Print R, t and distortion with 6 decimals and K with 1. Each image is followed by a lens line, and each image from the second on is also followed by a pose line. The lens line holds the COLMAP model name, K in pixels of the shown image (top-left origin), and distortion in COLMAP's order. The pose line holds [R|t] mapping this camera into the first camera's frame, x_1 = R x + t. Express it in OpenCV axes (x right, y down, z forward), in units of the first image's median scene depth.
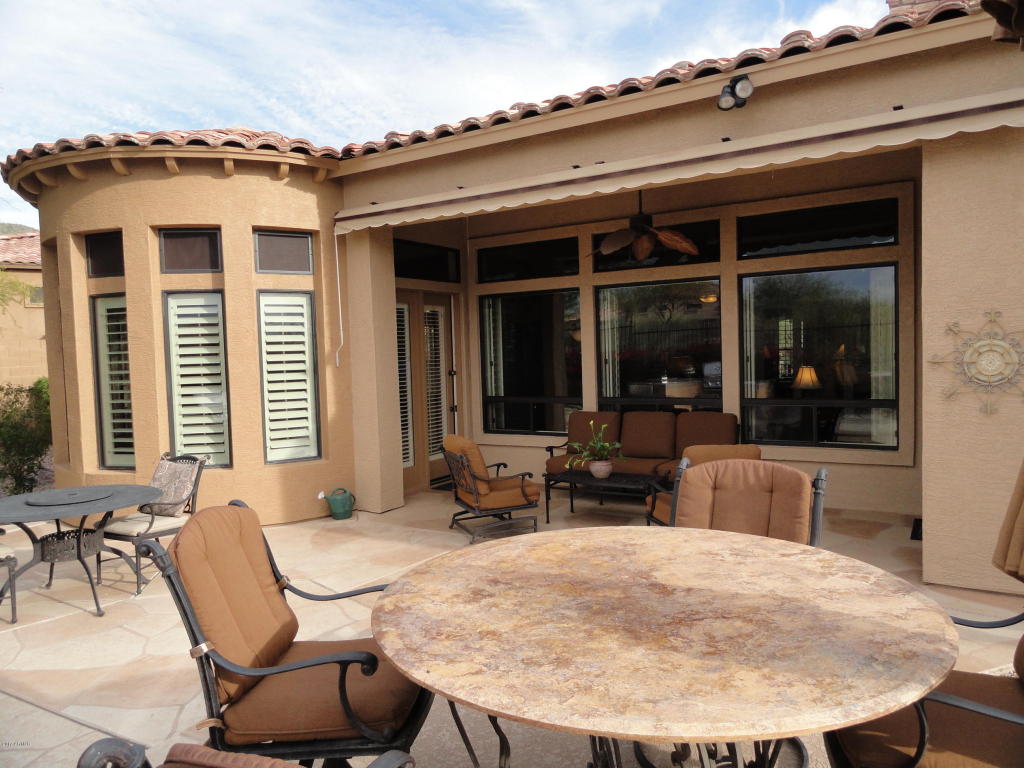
lens RADIAL K [[715.7, 0, 516.6], [0, 715.7, 378.7], [0, 0, 1]] dist [-0.016232, 0.020671]
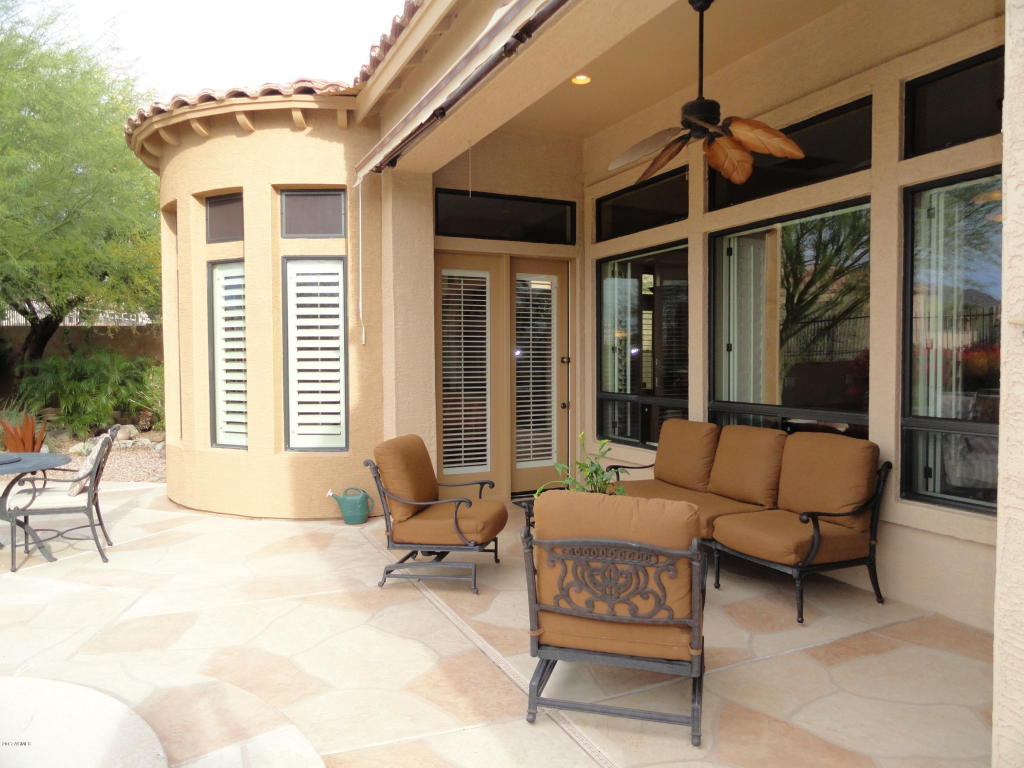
lens RADIAL K [[715.7, 0, 516.6], [0, 715.7, 378.7], [0, 0, 1]] dist [-0.016232, 0.020671]
pose [[0.841020, 0.043128, -0.539283, 0.366904], [-0.040700, 0.999036, 0.016424, 0.002544], [0.539472, 0.008136, 0.841964, 0.390219]]
